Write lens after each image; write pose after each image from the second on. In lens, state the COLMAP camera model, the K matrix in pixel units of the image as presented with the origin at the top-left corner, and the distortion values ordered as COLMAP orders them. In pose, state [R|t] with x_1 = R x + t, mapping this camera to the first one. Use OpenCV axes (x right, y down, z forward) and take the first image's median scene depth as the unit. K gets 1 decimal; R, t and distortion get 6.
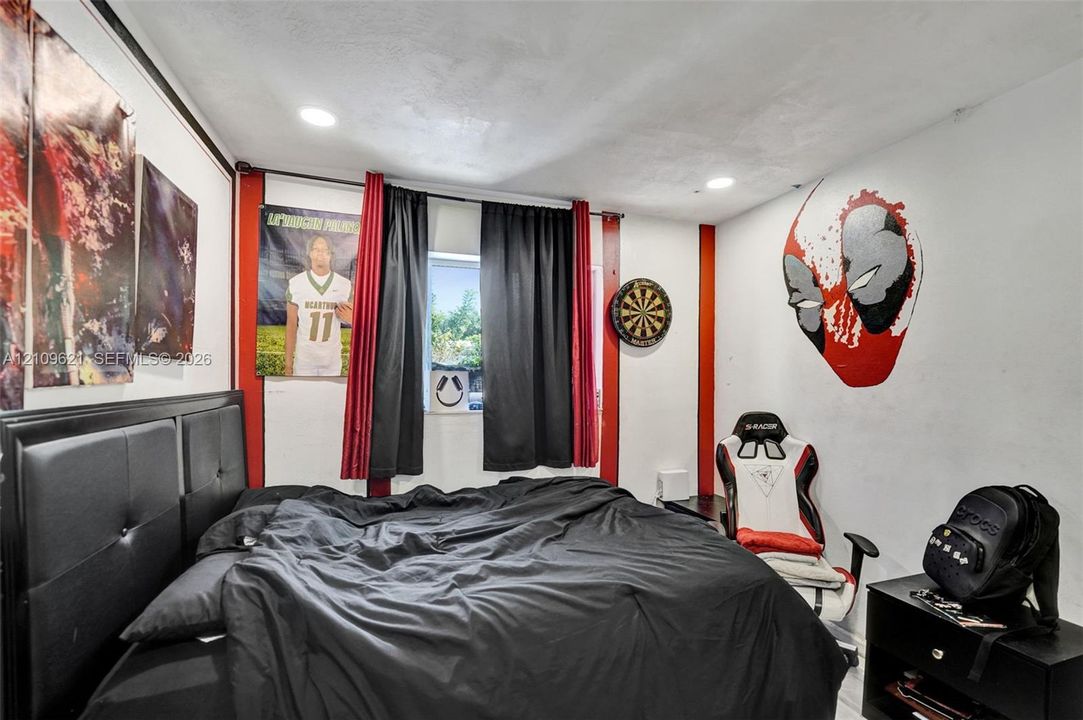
lens RADIAL K [[462.4, 0, 543.1], [0, 462.4, 379.9], [0, 0, 1]] dist [-0.010943, -0.000086]
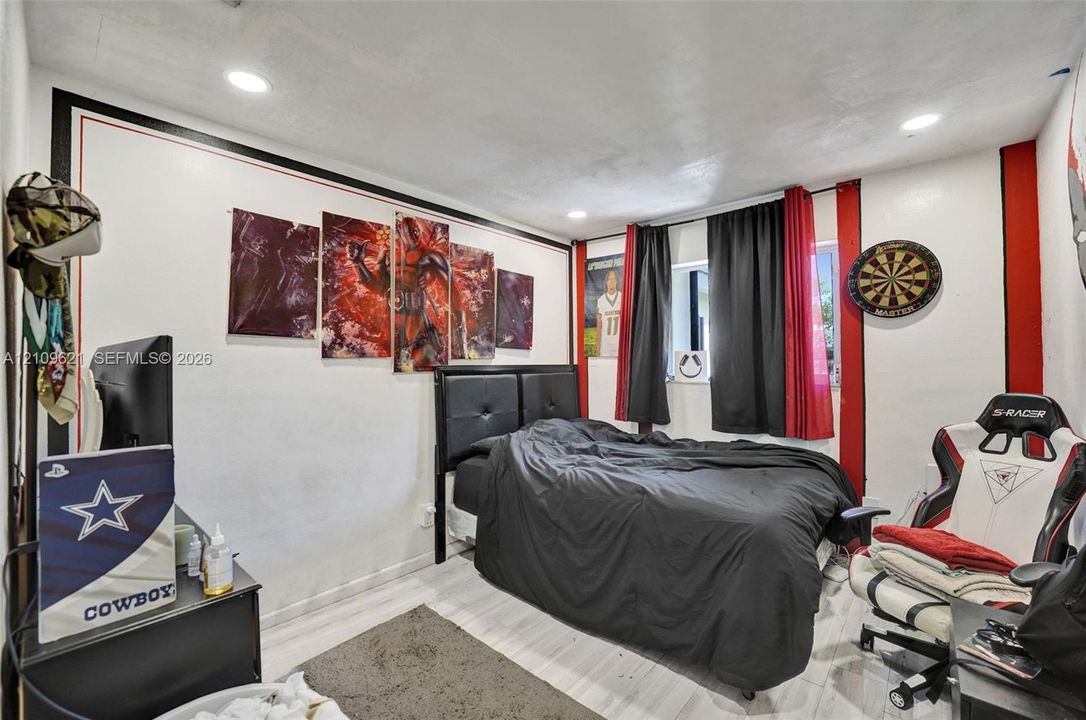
lens RADIAL K [[451.0, 0, 534.1], [0, 451.0, 359.5], [0, 0, 1]] dist [-0.008382, 0.000378]
pose [[0.497751, -0.013393, -0.867217, 0.750415], [0.000830, 0.999888, -0.014966, 0.026446], [0.867320, 0.006730, 0.497706, -0.031725]]
